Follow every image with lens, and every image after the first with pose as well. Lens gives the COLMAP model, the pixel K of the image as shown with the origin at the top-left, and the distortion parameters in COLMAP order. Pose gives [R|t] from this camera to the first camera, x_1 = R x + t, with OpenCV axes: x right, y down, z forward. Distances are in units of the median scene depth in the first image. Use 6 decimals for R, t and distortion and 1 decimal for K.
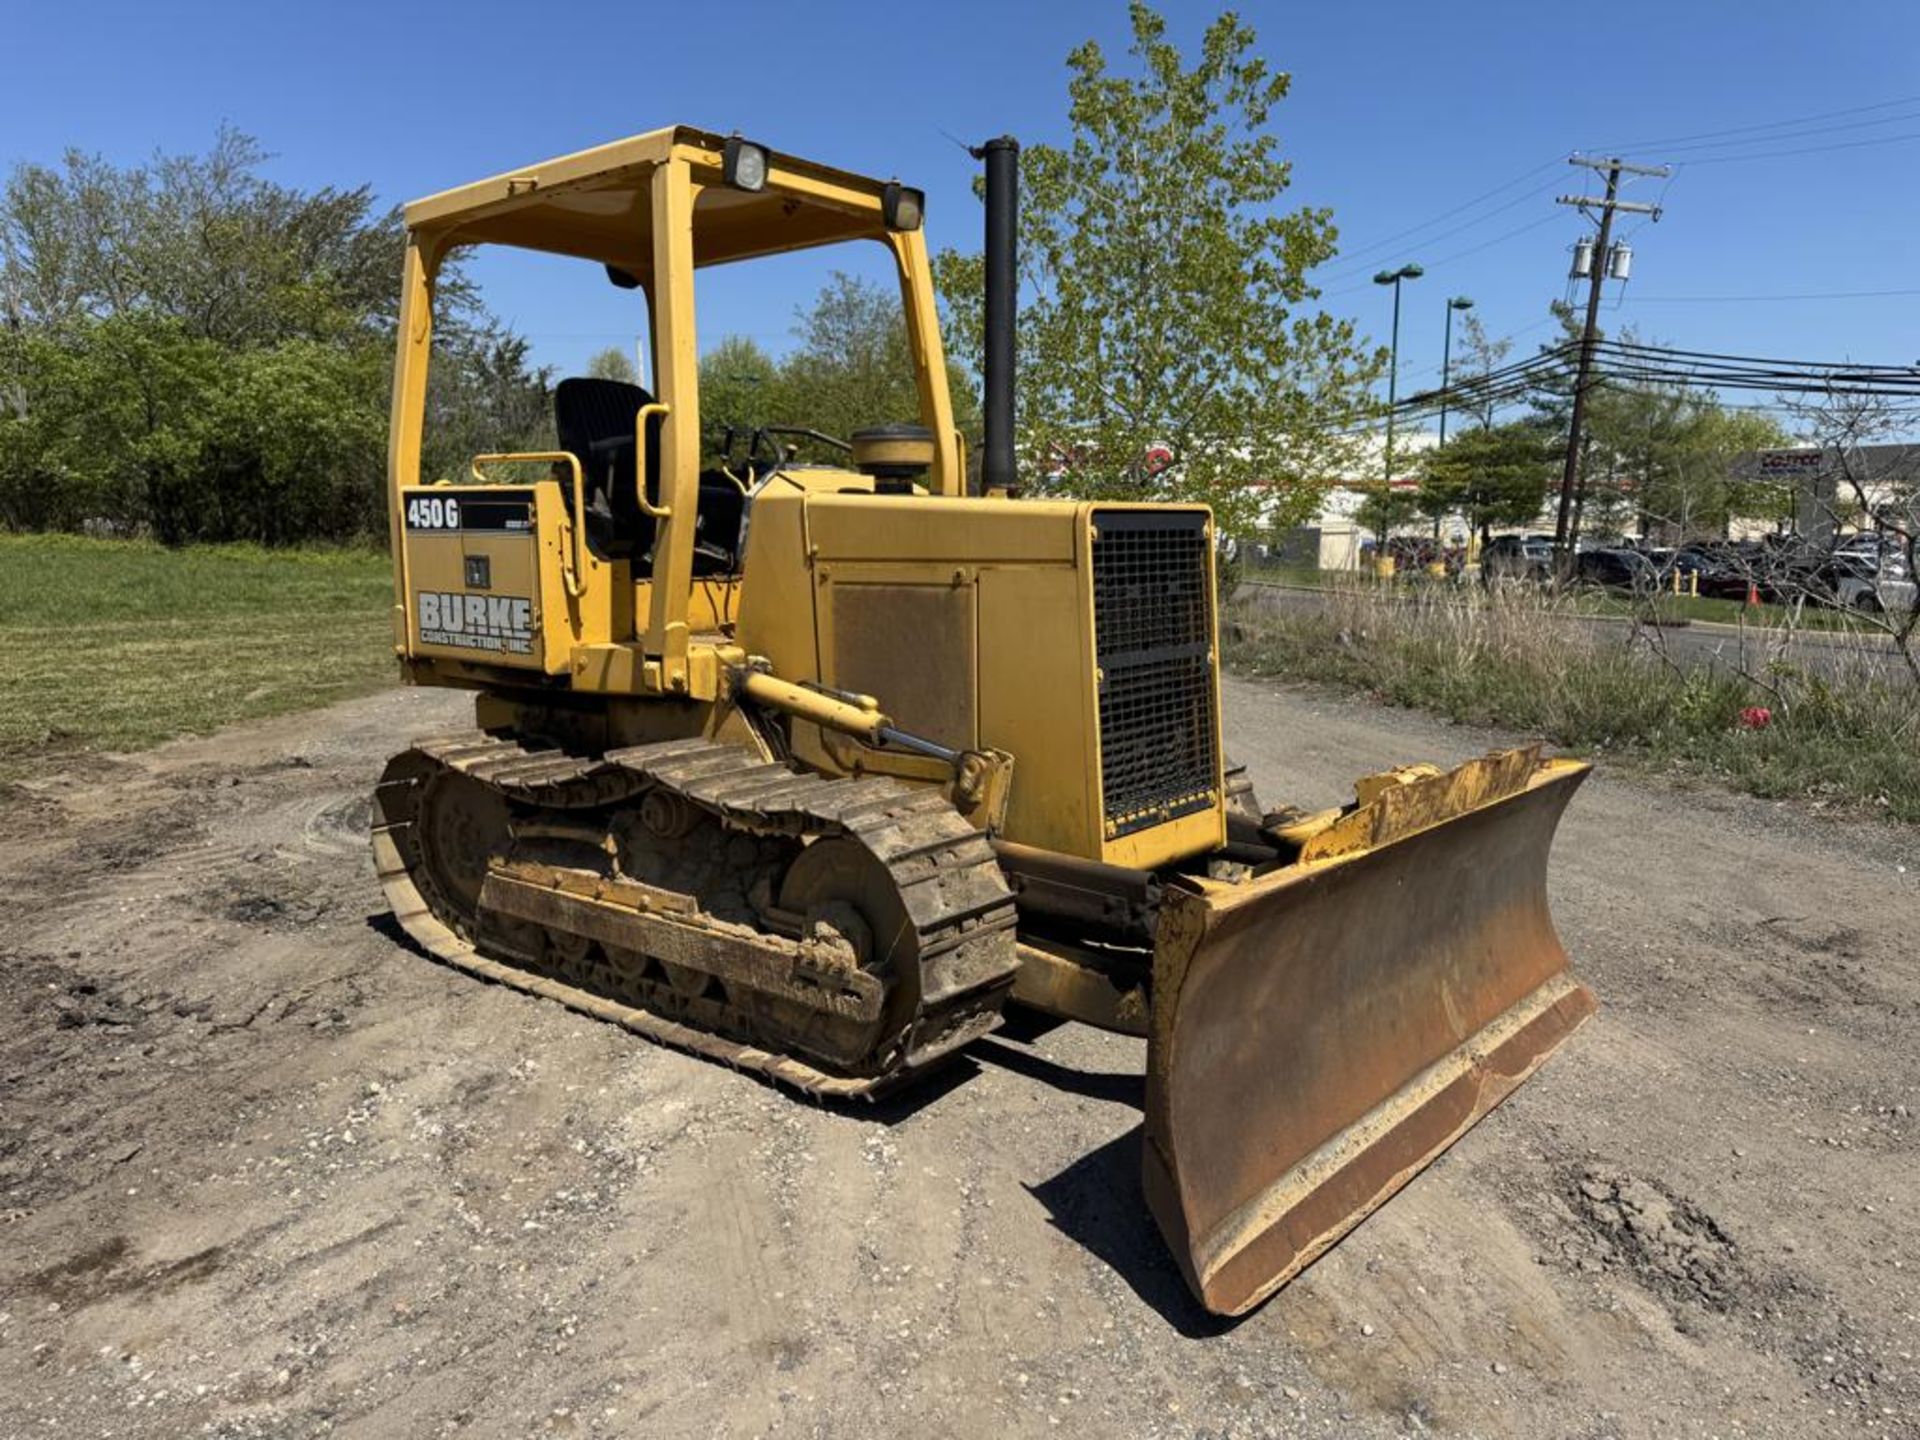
lens RADIAL K [[1367.3, 0, 939.5], [0, 1367.3, 733.0], [0, 0, 1]] dist [0.046321, -0.075829]
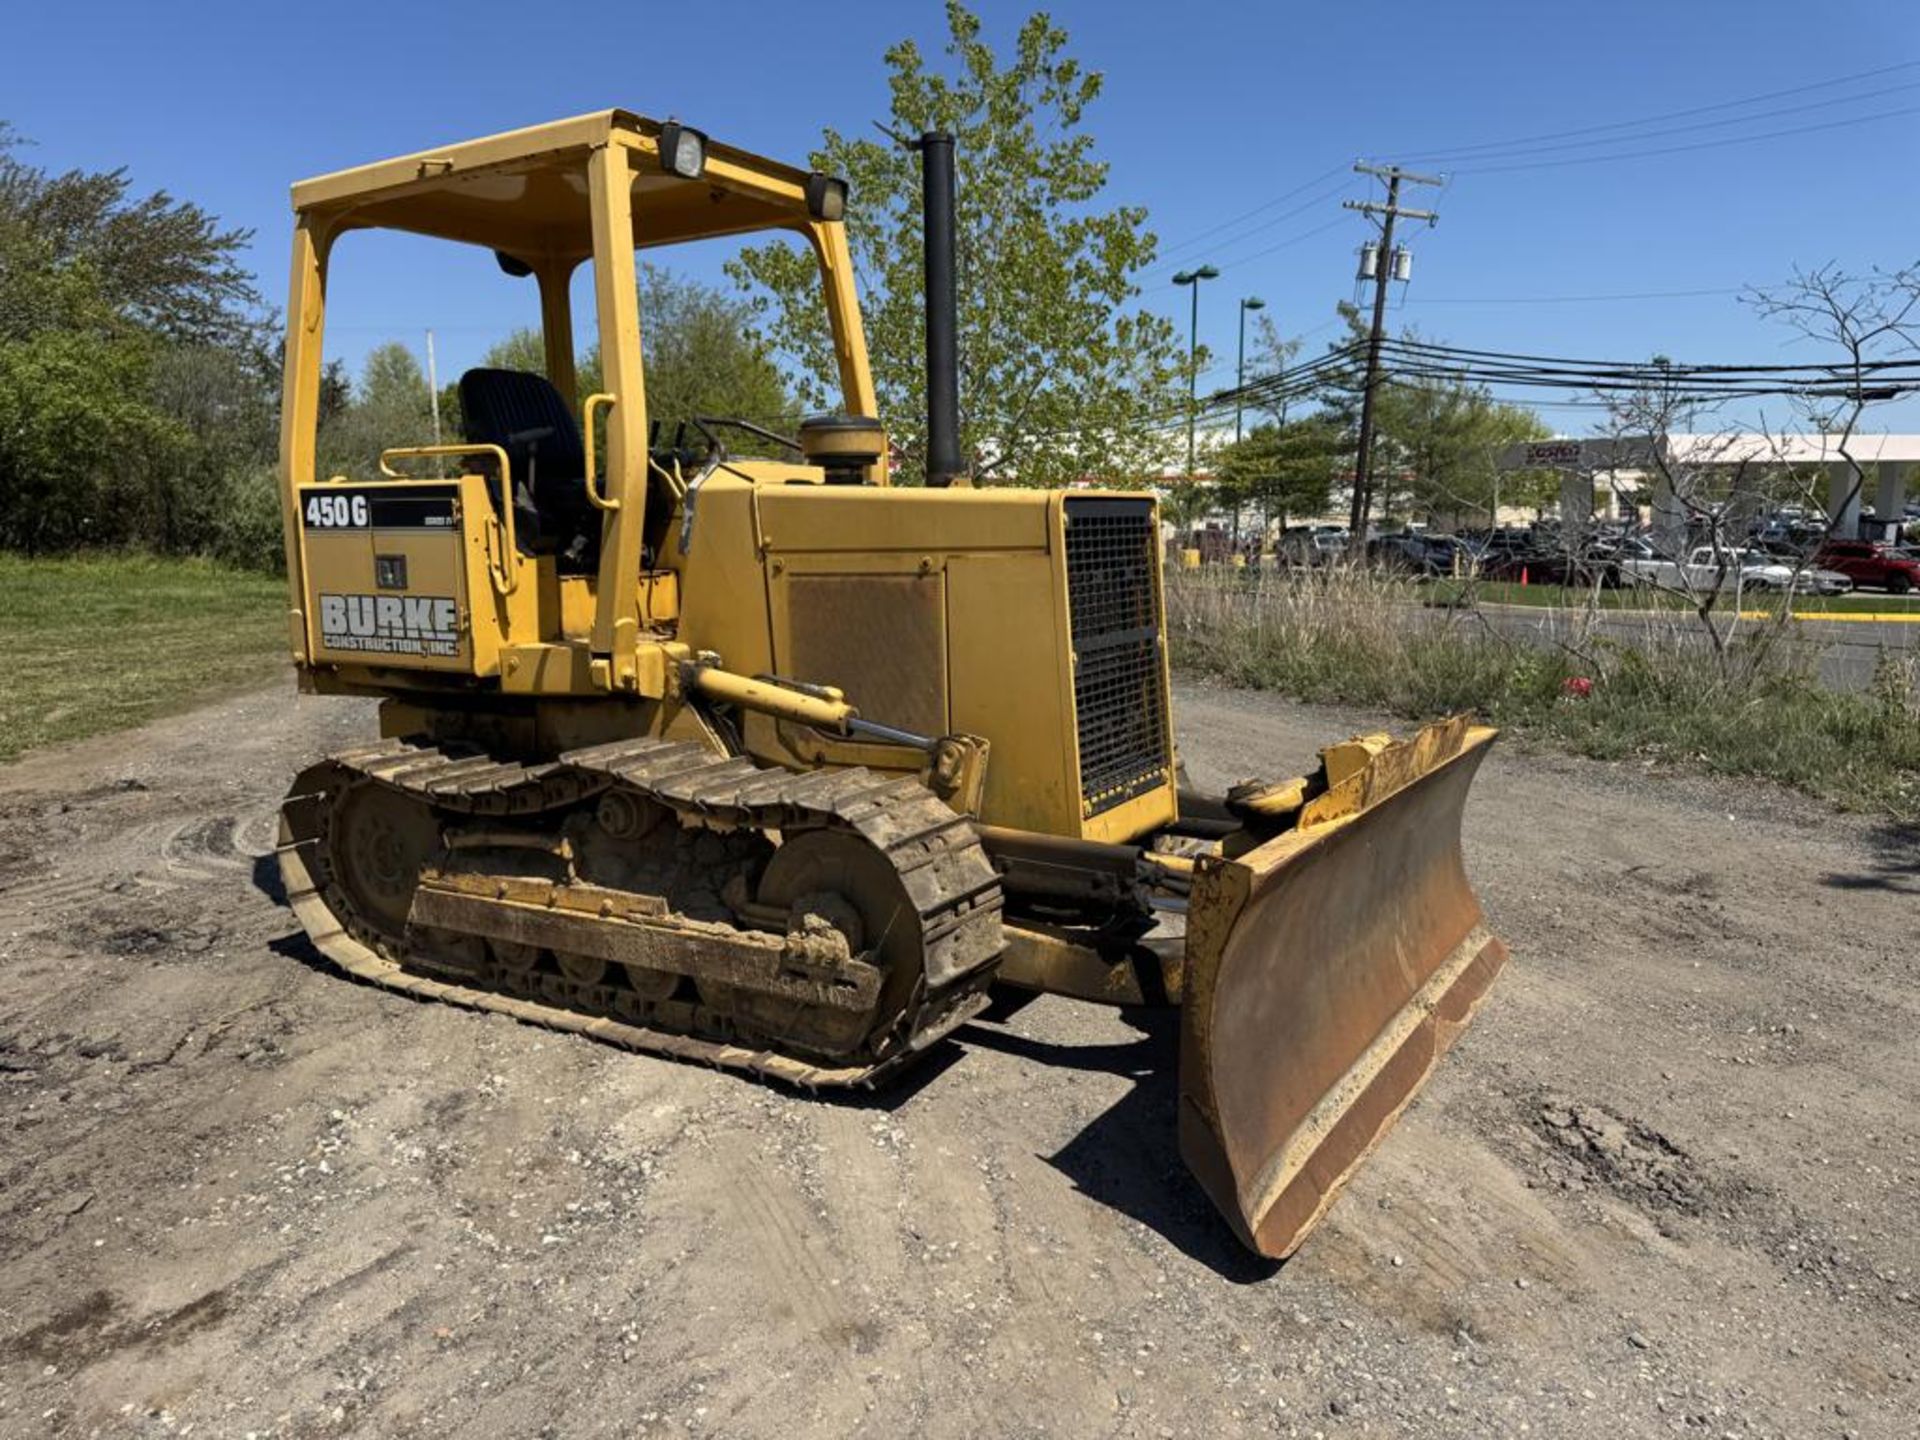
lens RADIAL K [[1371.1, 0, 959.5], [0, 1371.1, 735.3], [0, 0, 1]] dist [0.043237, -0.072481]
pose [[0.988286, -0.037277, 0.147987, -0.100365], [0.036764, 0.999305, 0.006206, 0.004764], [-0.148116, -0.000693, 0.988970, -0.003694]]
